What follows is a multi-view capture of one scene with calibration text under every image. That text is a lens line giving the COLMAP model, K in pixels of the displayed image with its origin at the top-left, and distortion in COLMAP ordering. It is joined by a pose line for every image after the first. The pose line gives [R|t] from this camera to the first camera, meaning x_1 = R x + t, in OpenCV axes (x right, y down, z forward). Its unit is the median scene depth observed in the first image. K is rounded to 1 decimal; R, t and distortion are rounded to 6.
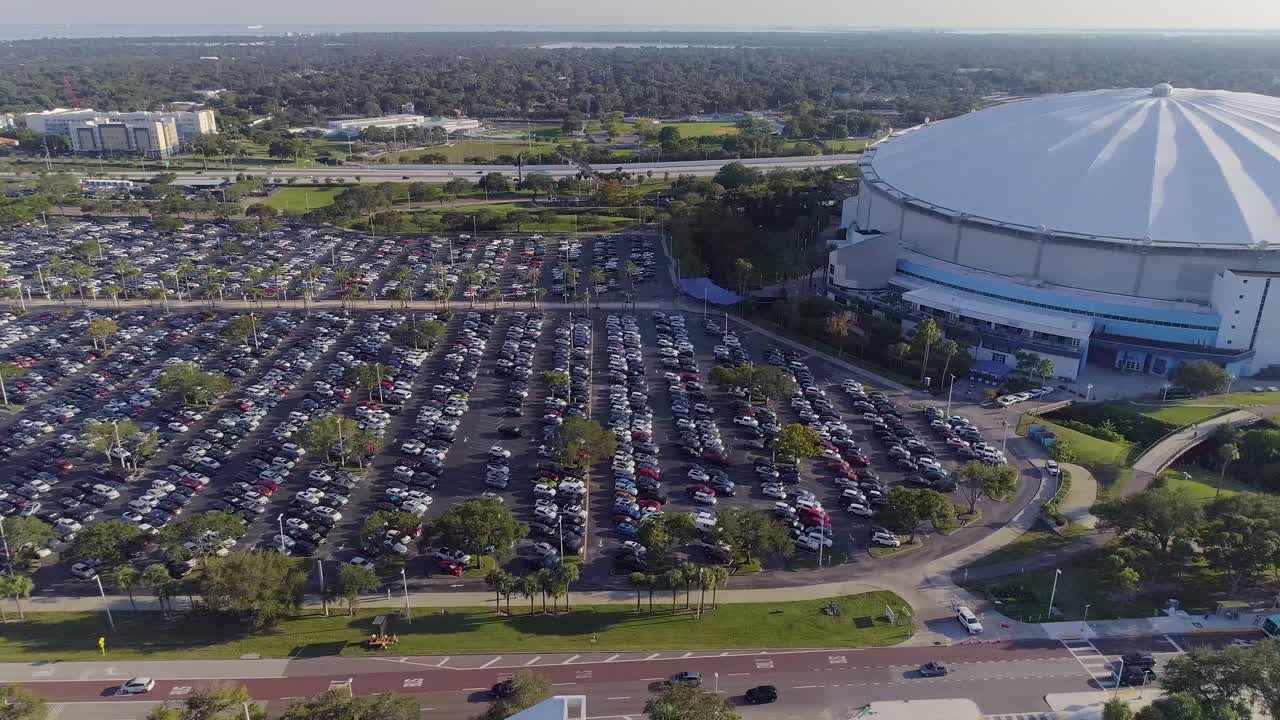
lens RADIAL K [[892.5, 0, 640.0], [0, 892.5, 360.0], [0, 0, 1]] dist [0.005438, 0.003315]
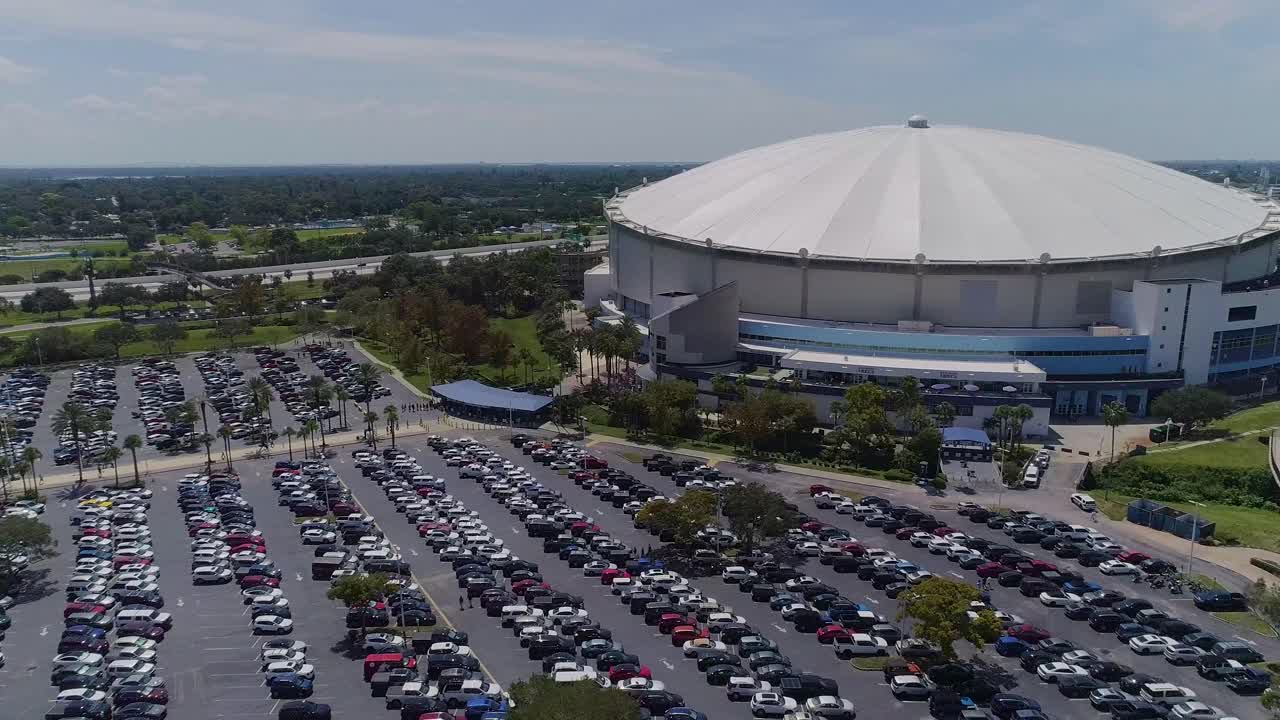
lens RADIAL K [[892.5, 0, 640.0], [0, 892.5, 360.0], [0, 0, 1]] dist [0.005438, 0.003315]
pose [[0.889474, -0.114010, 0.442535, -0.132348], [0.173993, 0.979932, -0.097259, -0.025087], [-0.422566, 0.163508, 0.891461, 0.414685]]
